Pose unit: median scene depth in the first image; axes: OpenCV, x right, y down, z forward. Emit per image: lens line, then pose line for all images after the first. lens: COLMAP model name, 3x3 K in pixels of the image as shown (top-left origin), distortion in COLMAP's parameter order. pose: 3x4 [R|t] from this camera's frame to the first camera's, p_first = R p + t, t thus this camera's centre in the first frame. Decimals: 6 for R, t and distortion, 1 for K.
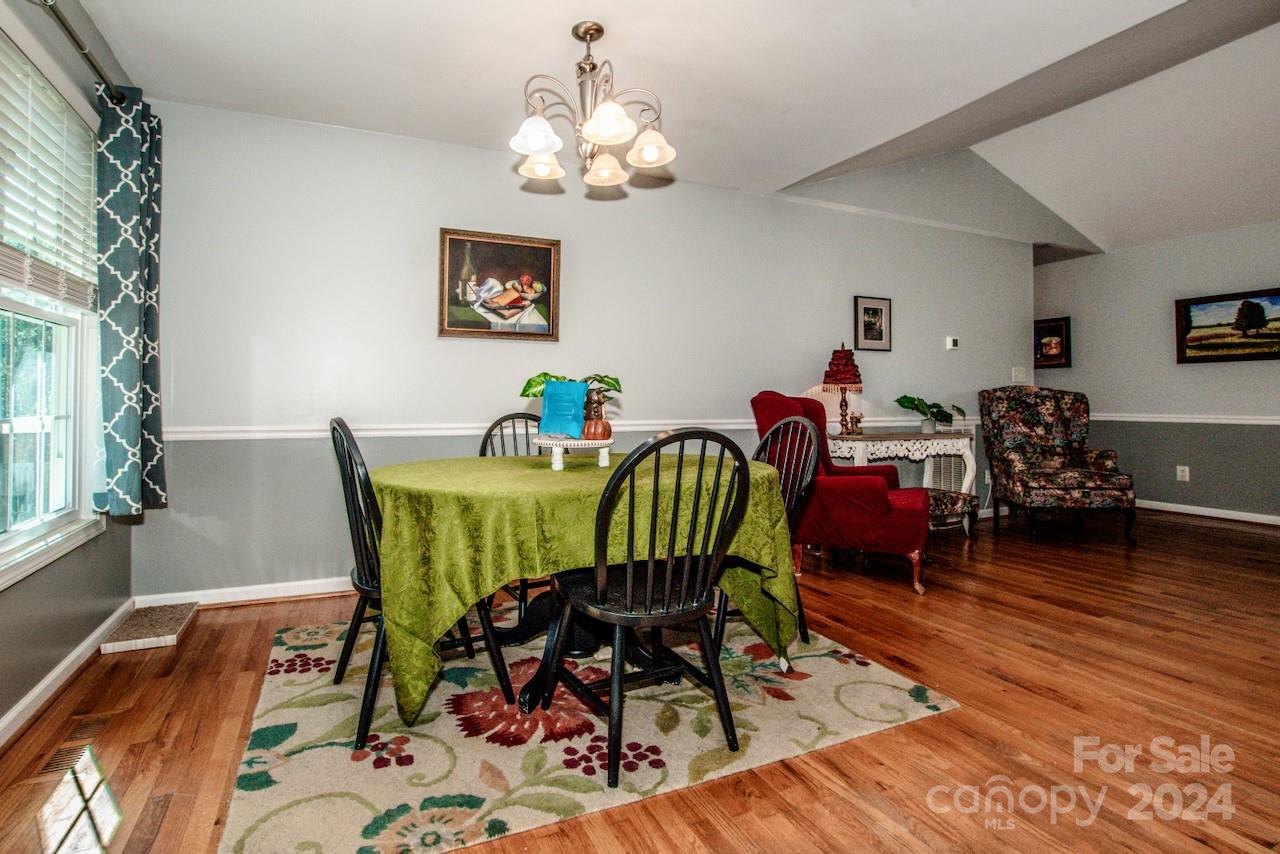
lens RADIAL K [[616.9, 0, 604.2], [0, 616.9, 392.6], [0, 0, 1]] dist [-0.038542, 0.008747]
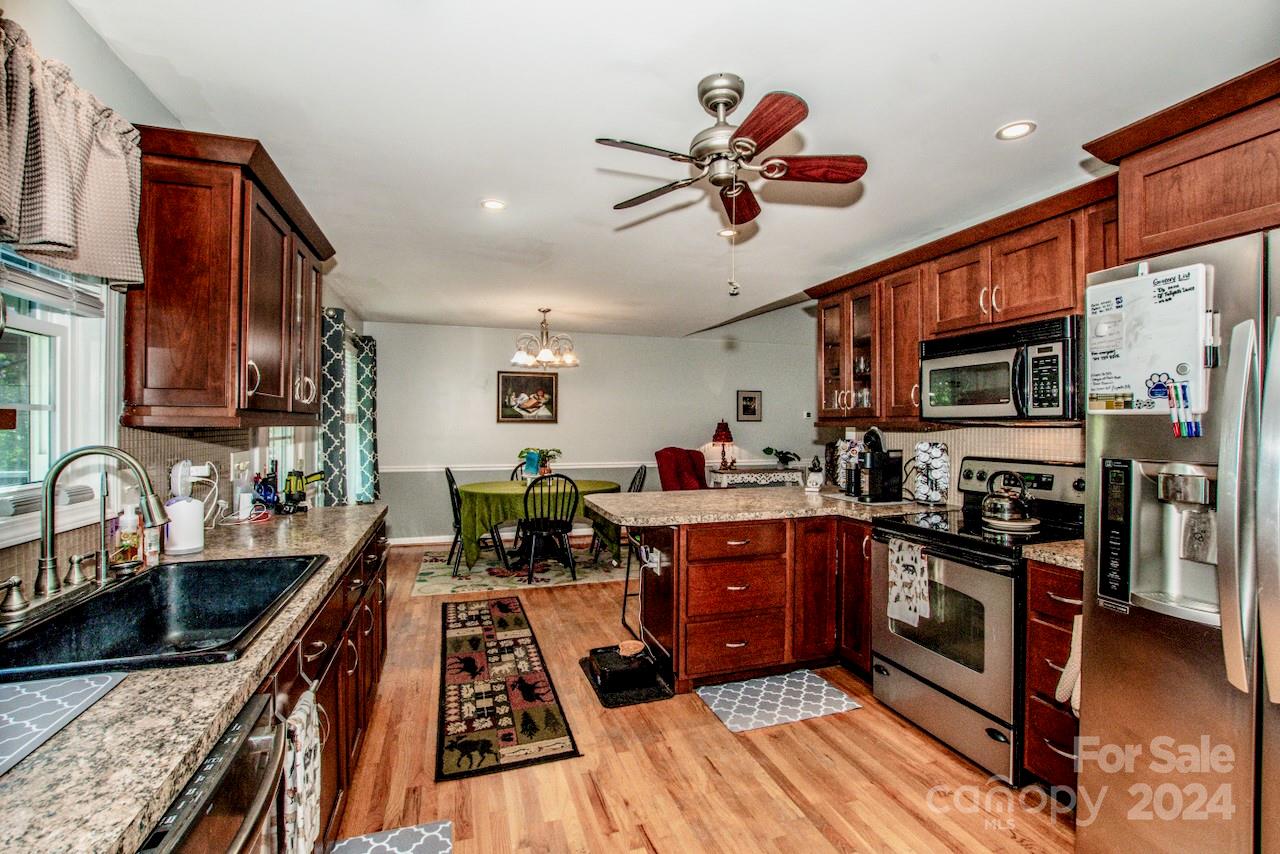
lens RADIAL K [[589.0, 0, 658.5], [0, 589.0, 421.5], [0, 0, 1]] dist [-0.031663, 0.000647]
pose [[0.996581, 0.002197, -0.082597, 0.644349], [-0.001431, 0.999955, 0.009327, -0.166901], [0.082614, -0.009177, 0.996539, -1.376867]]
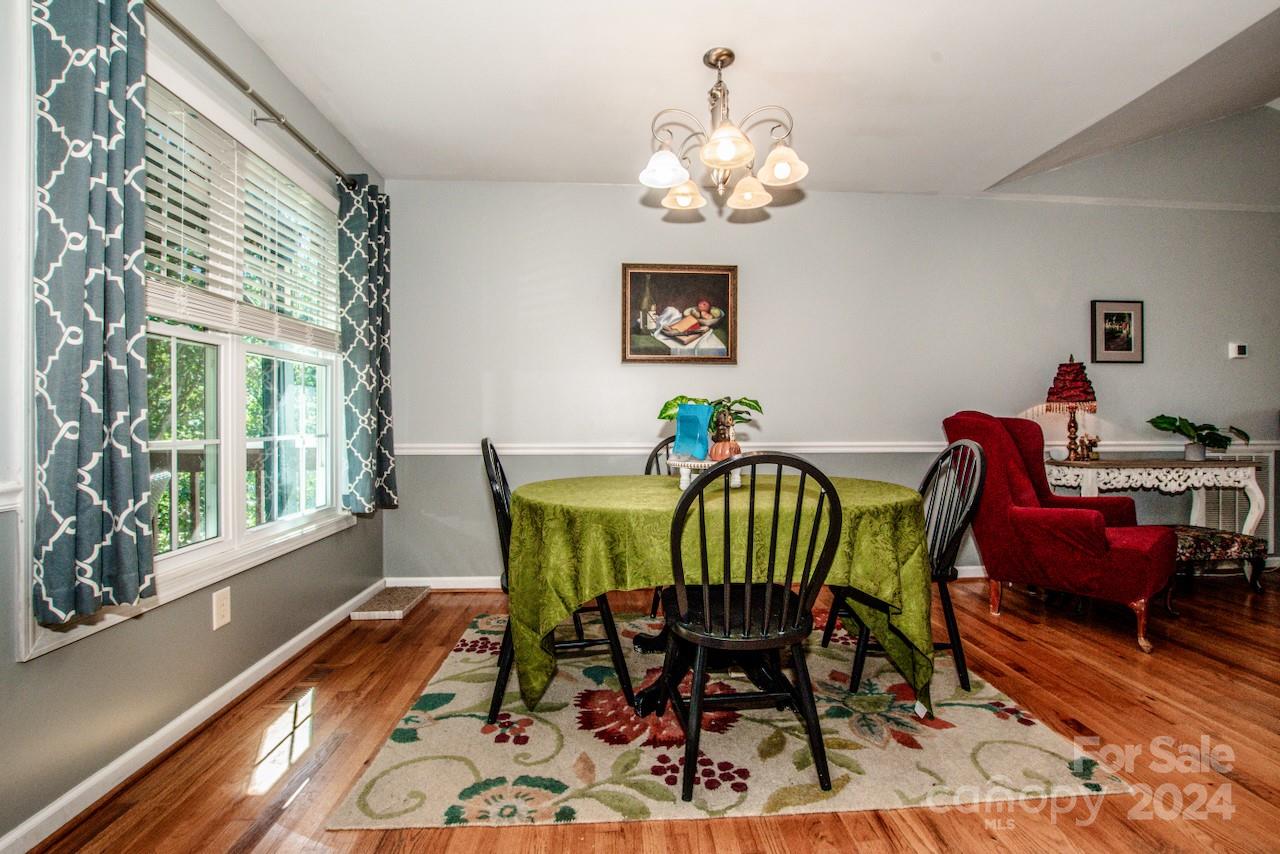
lens RADIAL K [[589.0, 0, 658.5], [0, 589.0, 421.5], [0, 0, 1]] dist [-0.031663, 0.000647]
pose [[0.943770, -0.001099, -0.330601, 0.199278], [0.005905, 0.999891, 0.013533, -0.002513], [0.330550, -0.014724, 0.943674, 0.046898]]
